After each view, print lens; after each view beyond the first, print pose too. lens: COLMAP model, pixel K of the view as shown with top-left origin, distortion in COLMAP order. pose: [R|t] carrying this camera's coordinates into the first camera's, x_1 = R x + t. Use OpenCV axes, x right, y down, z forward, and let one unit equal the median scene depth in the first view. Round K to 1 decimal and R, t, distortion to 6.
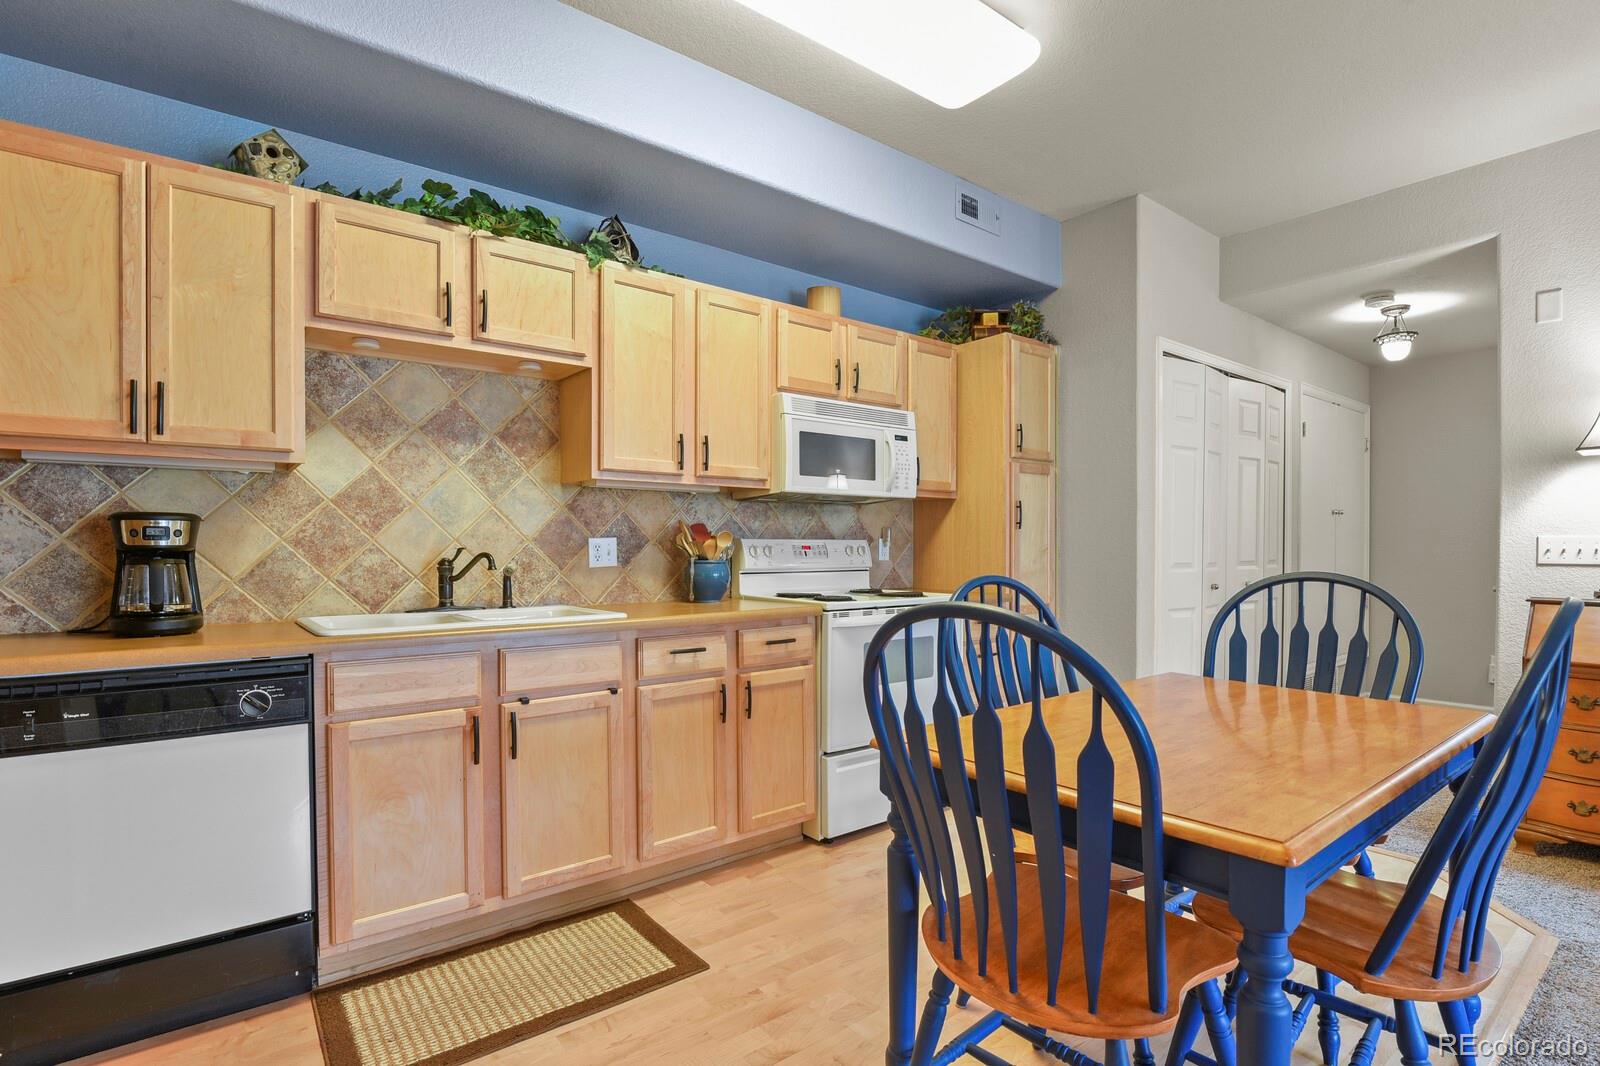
lens RADIAL K [[782.3, 0, 796.1], [0, 782.3, 553.3], [0, 0, 1]] dist [0.001814, -0.014899]
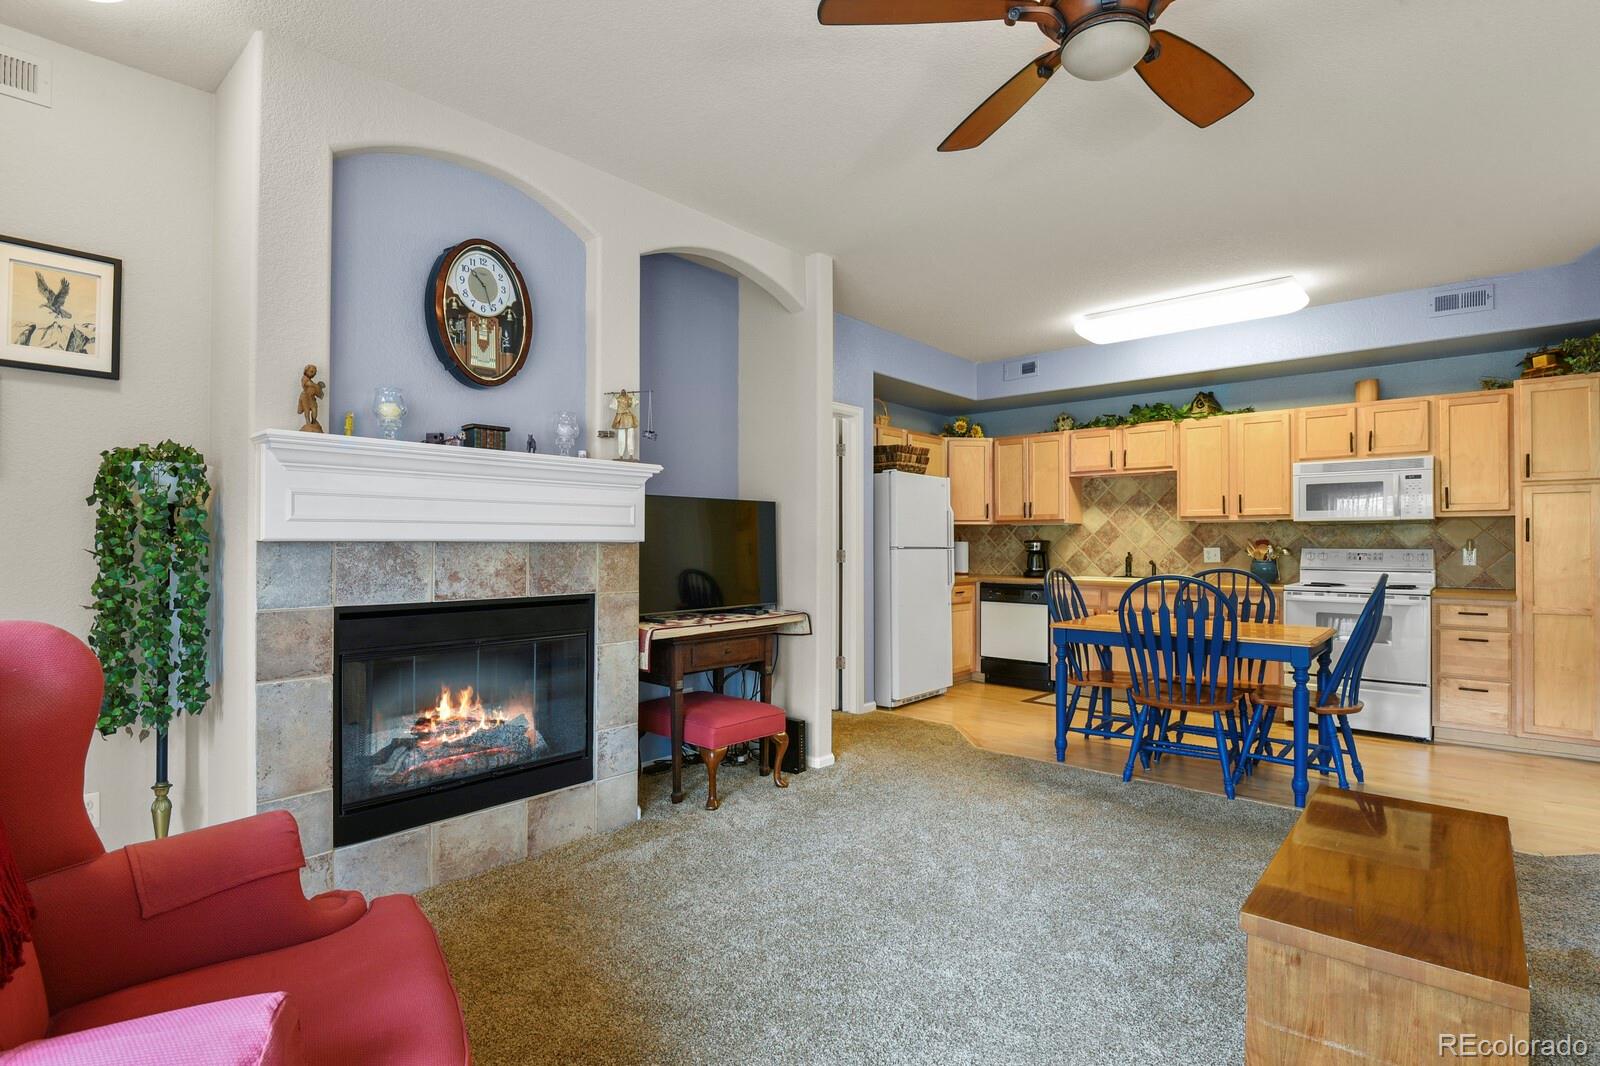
lens RADIAL K [[759.0, 0, 815.6], [0, 759.0, 540.8], [0, 0, 1]] dist [0.001442, -0.013112]
pose [[0.181837, -0.001492, -0.983328, 1.594563], [-0.011364, 0.999929, -0.003619, -0.020742], [0.983263, 0.011832, 0.181807, -0.366640]]
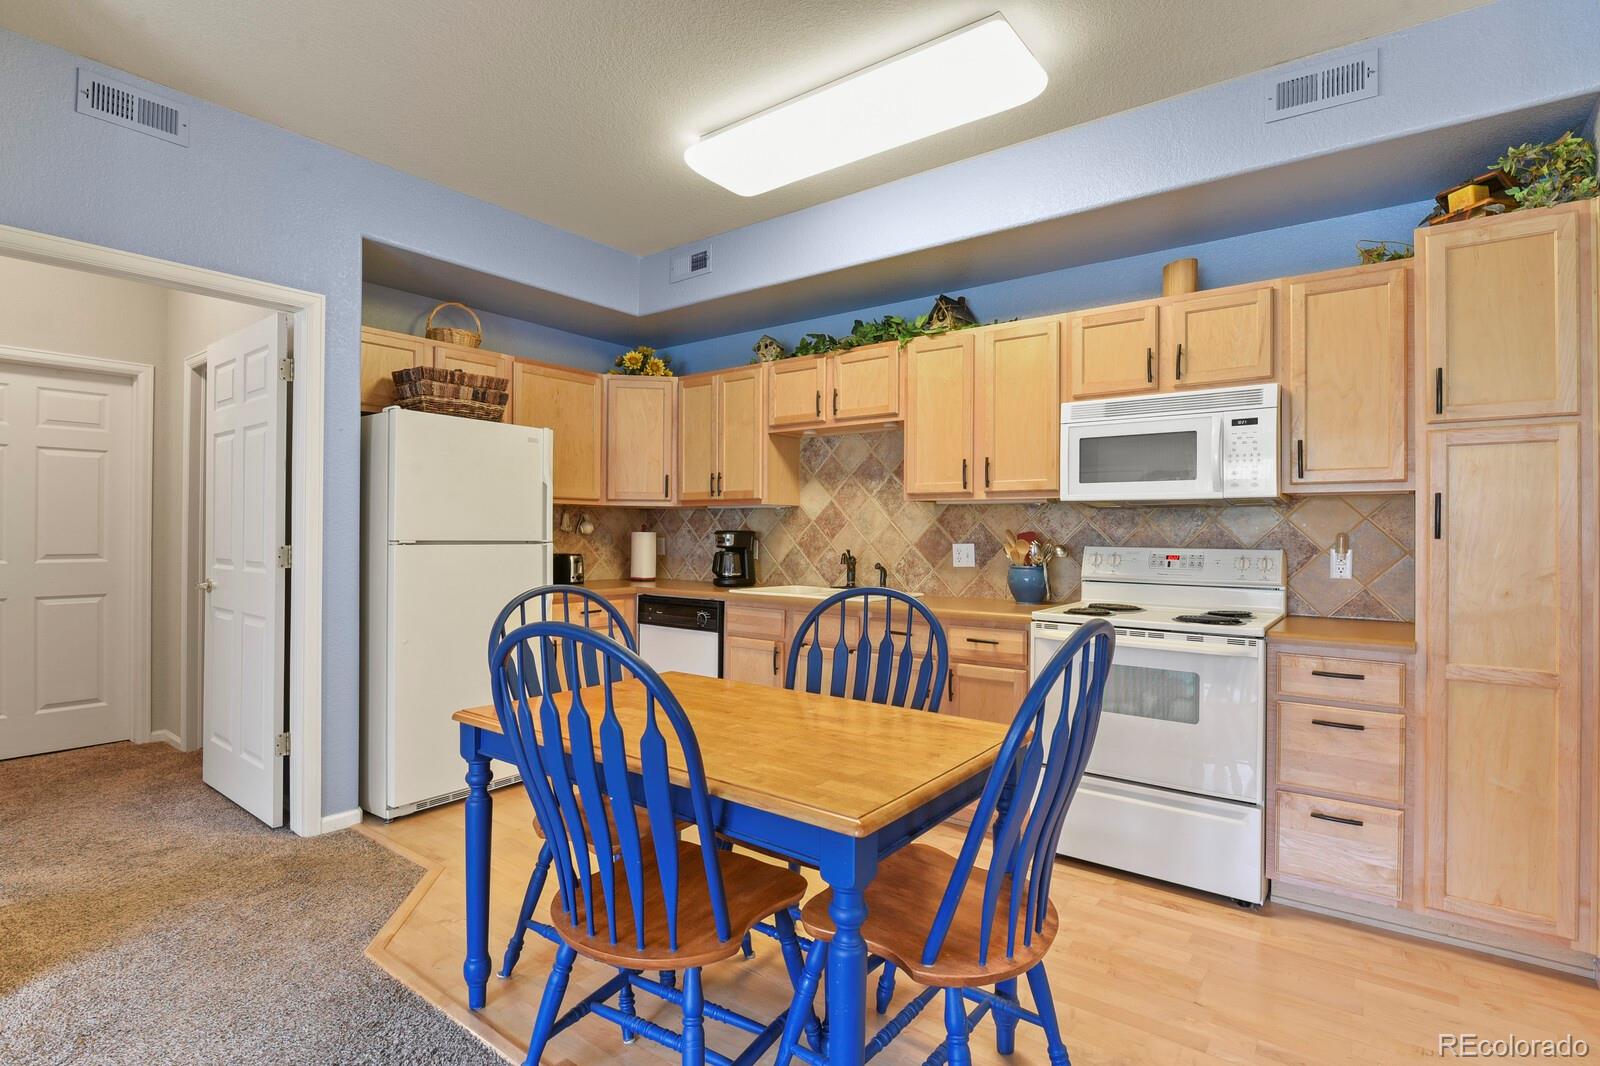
lens RADIAL K [[774.4, 0, 800.0], [0, 774.4, 533.0], [0, 0, 1]] dist [-0.000559, -0.014176]
pose [[0.246906, 0.004275, -0.969030, 0.977243], [-0.016836, 0.999858, 0.000122, -0.035927], [0.968893, 0.016284, 0.246943, 0.478556]]
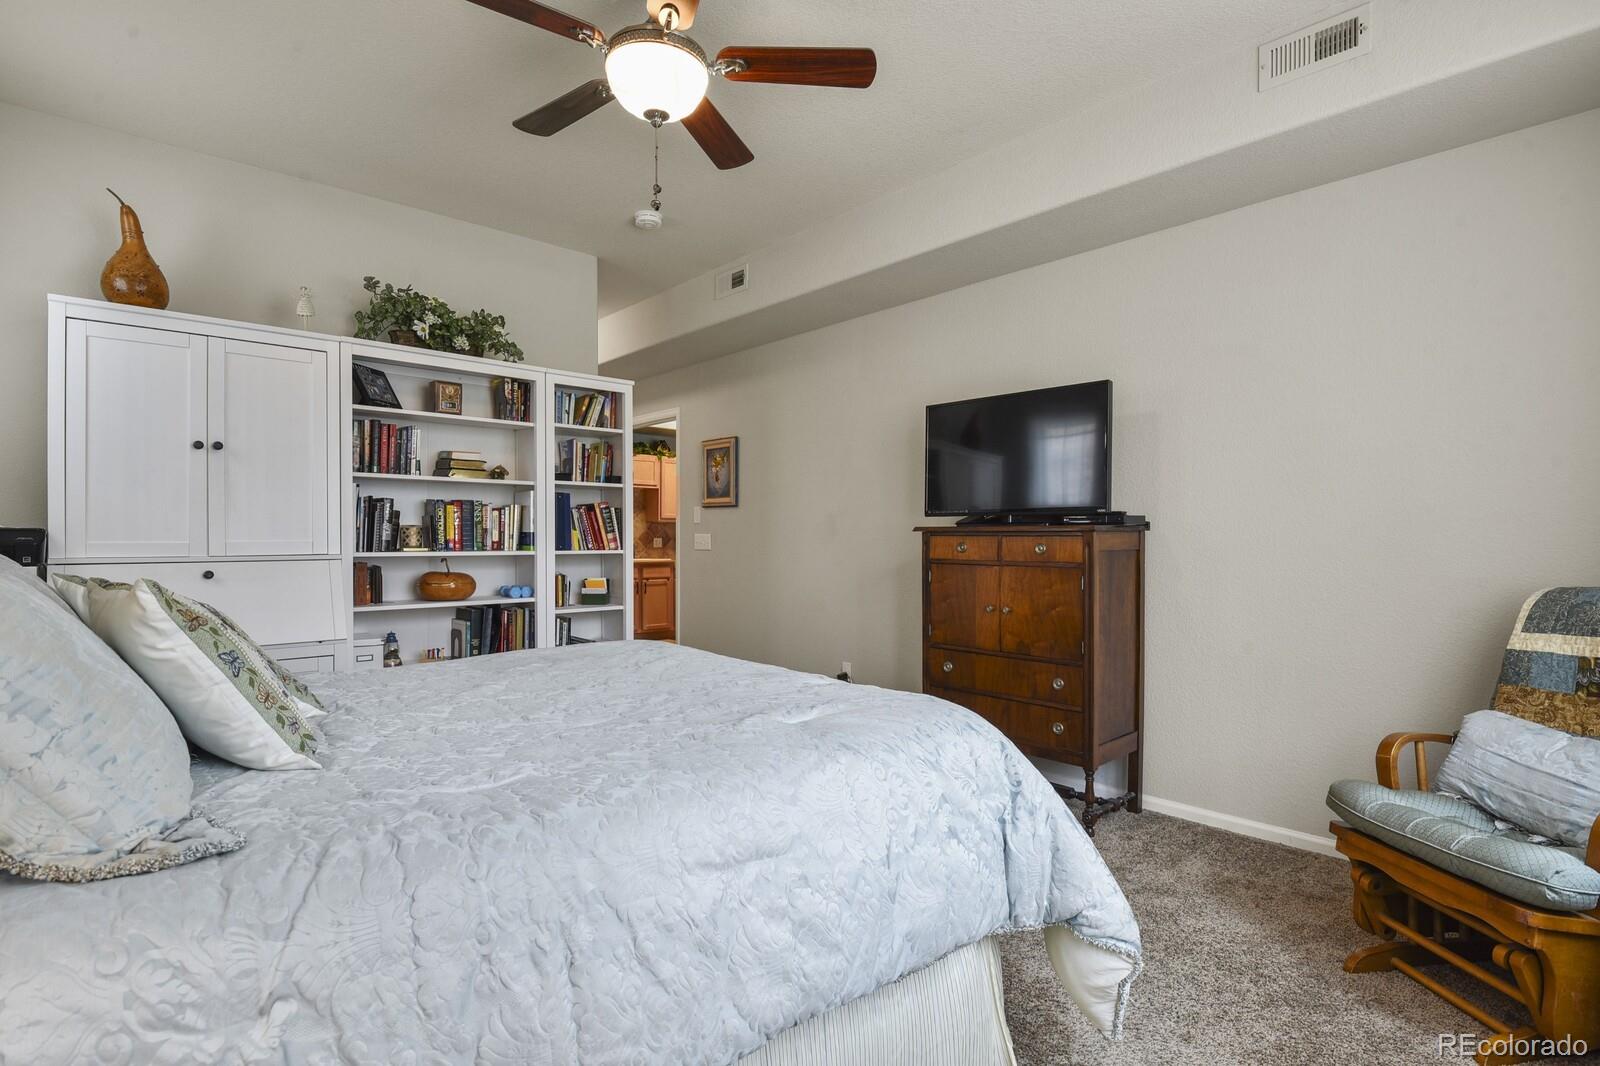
lens RADIAL K [[774.4, 0, 800.0], [0, 774.4, 533.0], [0, 0, 1]] dist [-0.000559, -0.014176]
pose [[0.997552, 0.003548, 0.069839, 0.117542], [-0.002852, 0.999945, -0.010055, -0.011232], [-0.069871, 0.009831, 0.997508, -2.365331]]
